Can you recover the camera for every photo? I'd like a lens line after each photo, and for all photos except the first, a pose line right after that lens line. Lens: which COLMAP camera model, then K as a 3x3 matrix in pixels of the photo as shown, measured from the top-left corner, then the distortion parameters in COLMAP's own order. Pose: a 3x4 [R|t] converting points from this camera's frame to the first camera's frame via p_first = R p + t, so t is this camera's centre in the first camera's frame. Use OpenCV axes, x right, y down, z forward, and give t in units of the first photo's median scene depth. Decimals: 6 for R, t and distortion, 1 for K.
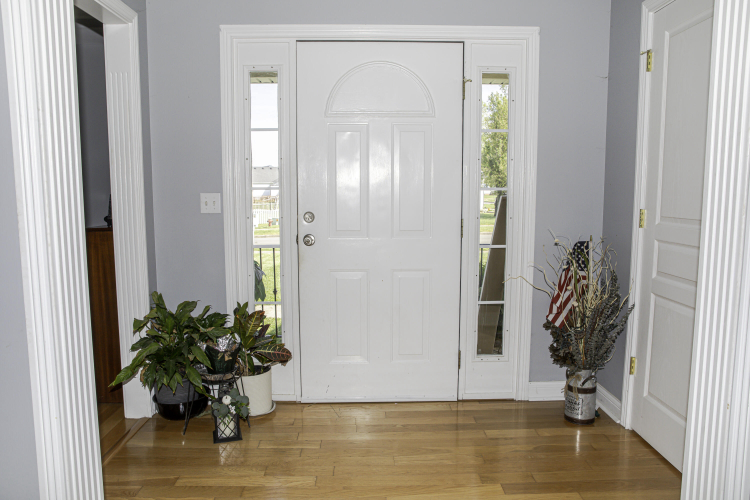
lens RADIAL K [[514.5, 0, 373.2], [0, 514.5, 246.9], [0, 0, 1]] dist [-0.060666, -0.001618]
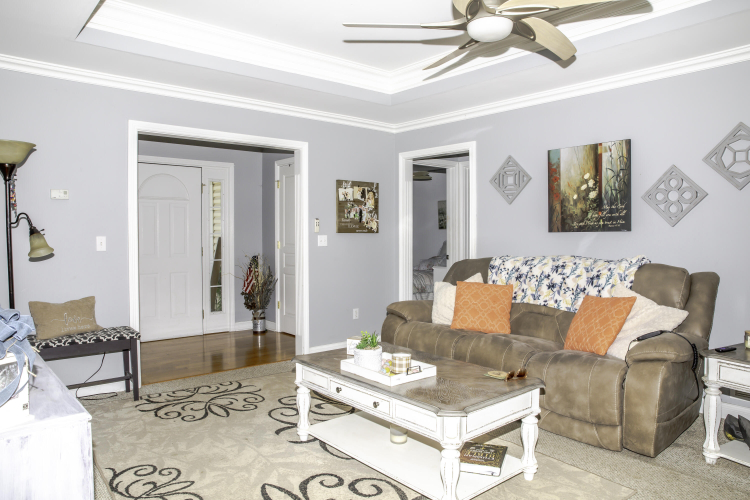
lens RADIAL K [[514.5, 0, 375.6], [0, 514.5, 250.4], [0, 0, 1]] dist [-0.060666, -0.001618]
pose [[0.781801, -0.014657, 0.623356, -0.627027], [0.071791, 0.995191, -0.066639, 0.162718], [-0.619381, 0.096850, 0.779093, -1.181938]]
